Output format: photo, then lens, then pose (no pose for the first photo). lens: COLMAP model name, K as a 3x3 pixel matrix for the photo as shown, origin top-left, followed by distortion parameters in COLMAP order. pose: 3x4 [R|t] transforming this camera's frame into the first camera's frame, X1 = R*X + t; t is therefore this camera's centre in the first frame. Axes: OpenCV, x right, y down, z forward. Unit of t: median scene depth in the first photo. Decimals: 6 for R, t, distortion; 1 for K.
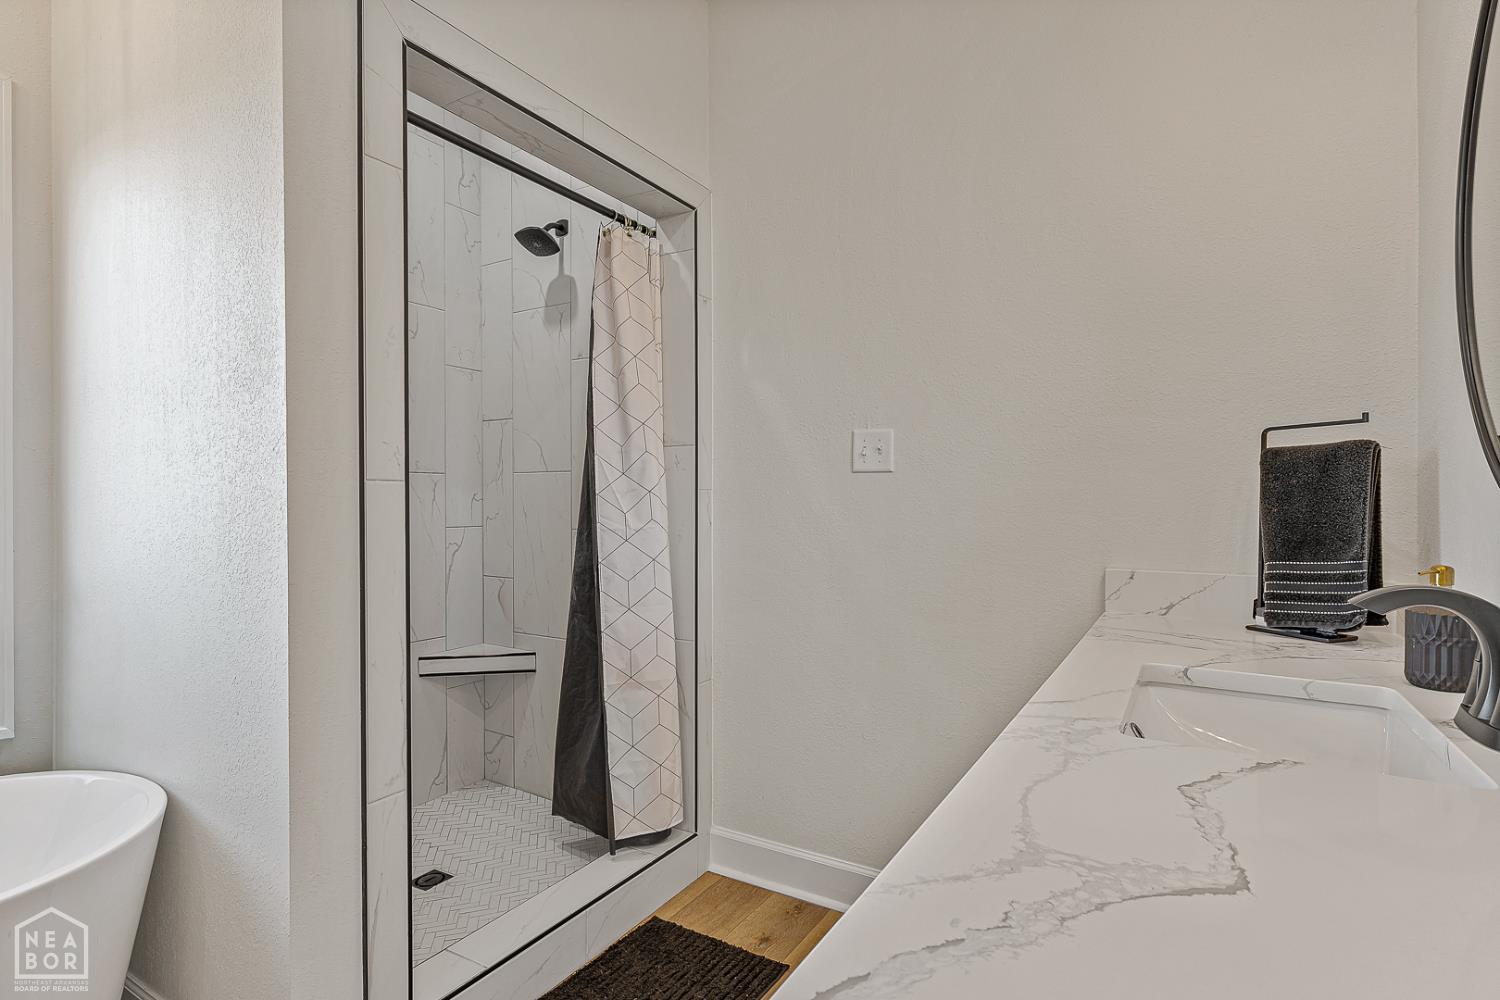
lens RADIAL K [[753.3, 0, 743.0], [0, 753.3, 504.2], [0, 0, 1]] dist [-0.001337, -0.000662]
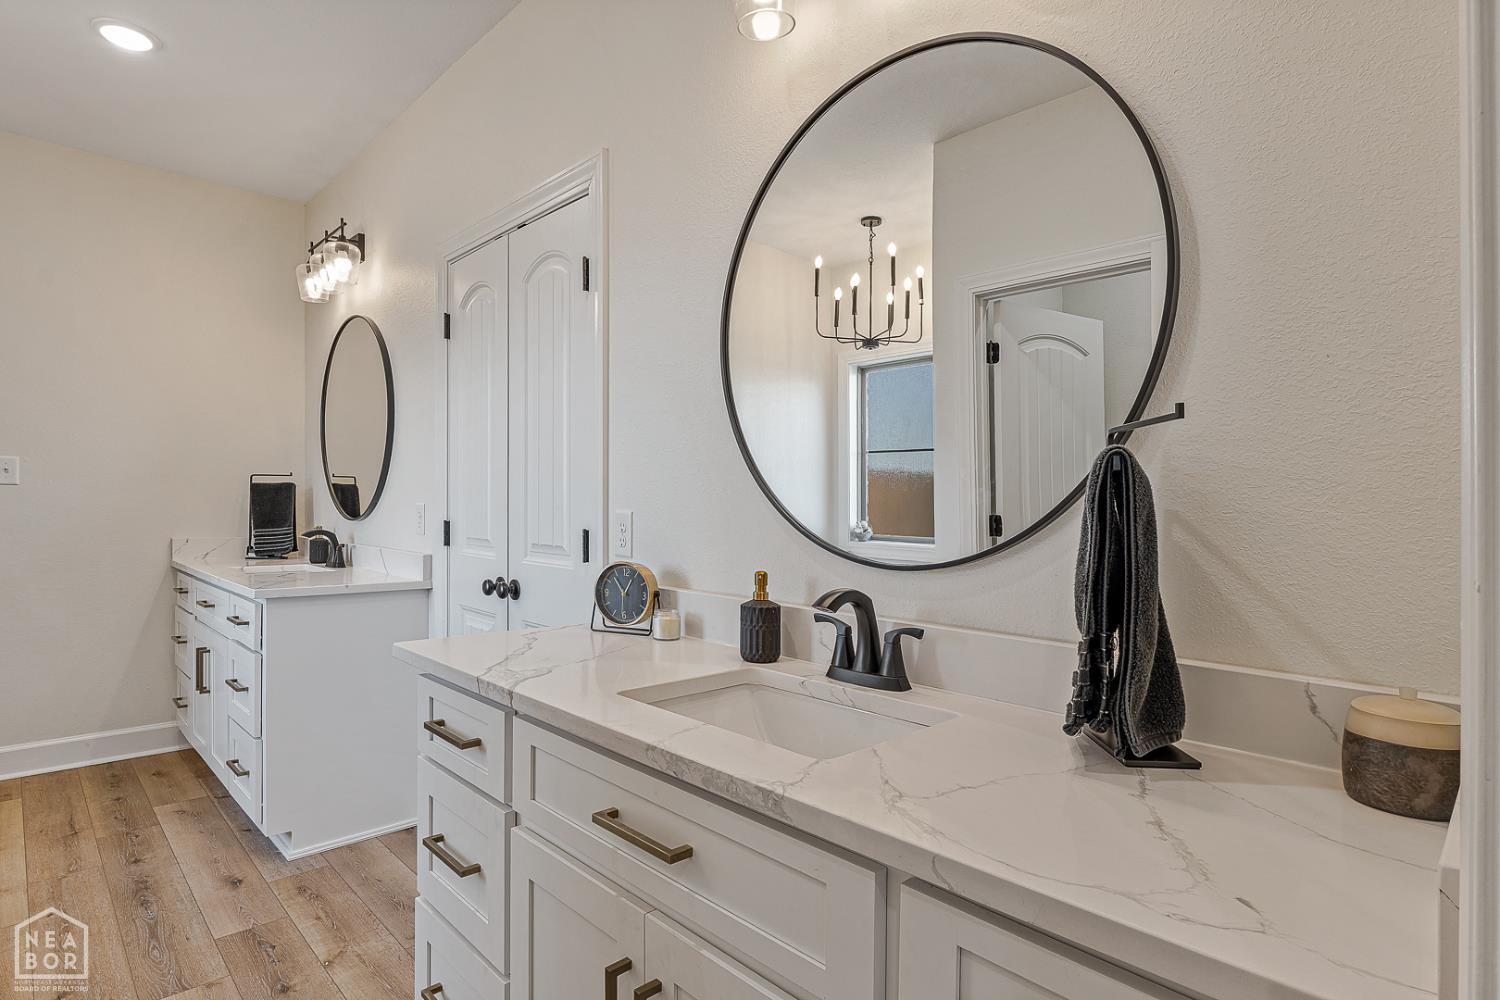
lens RADIAL K [[811.7, 0, 749.4], [0, 811.7, 511.6], [0, 0, 1]] dist [-0.005009, -0.000674]
pose [[0.274414, -0.008067, 0.961578, -1.453232], [-0.005899, 0.999932, 0.010072, -0.020240], [-0.961593, -0.008436, 0.274348, -1.321299]]
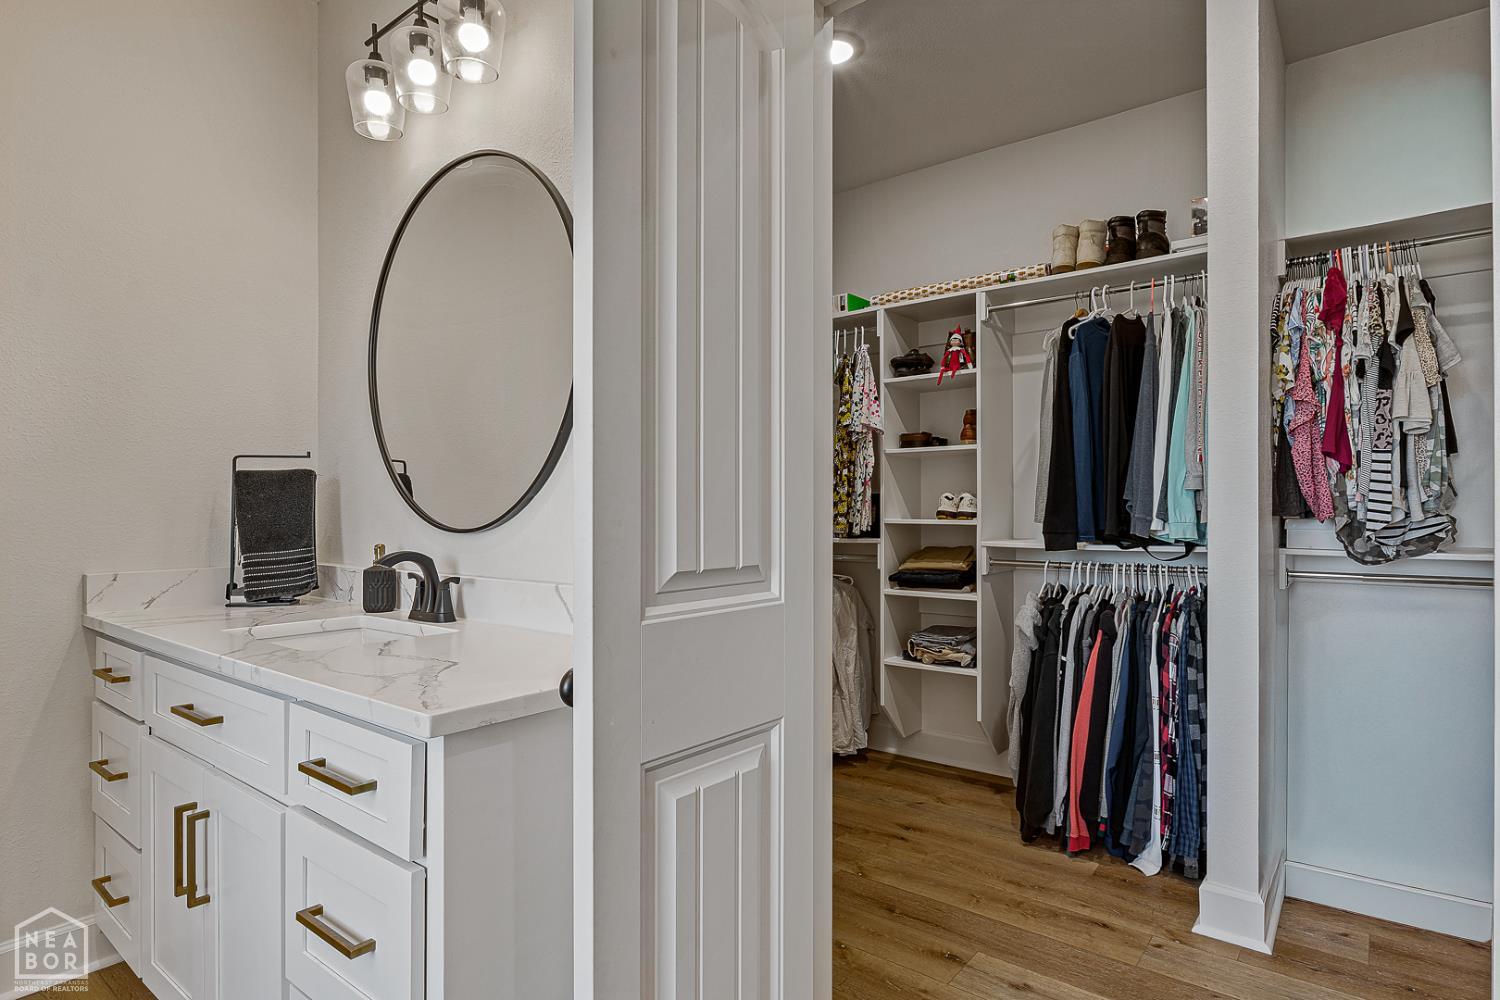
lens RADIAL K [[811.7, 0, 738.2], [0, 811.7, 501.7], [0, 0, 1]] dist [-0.005009, -0.000674]
pose [[0.137857, 0.007963, 0.990420, -0.654754], [0.010404, 0.999901, -0.009487, 0.004684], [-0.990397, 0.011612, 0.137761, -0.088206]]
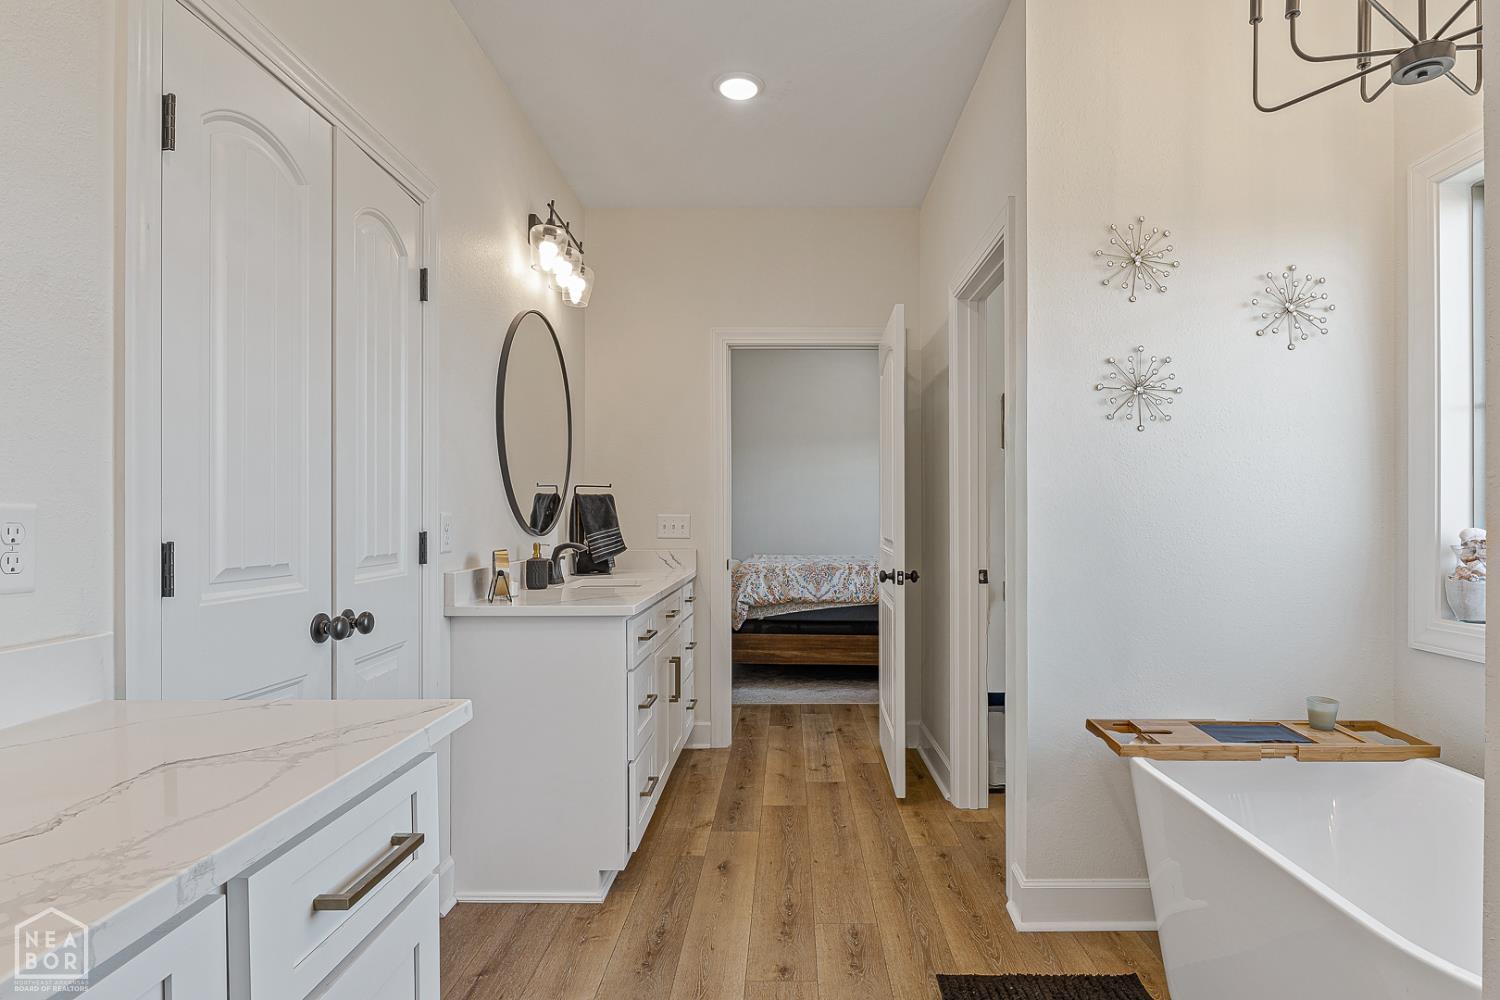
lens RADIAL K [[811.7, 0, 748.8], [0, 811.7, 507.4], [0, 0, 1]] dist [-0.005009, -0.000674]
pose [[-0.878126, -0.000726, -0.478430, 0.126865], [0.000716, 0.999996, -0.002832, -0.006333], [0.478430, -0.002829, -0.878121, 0.965137]]
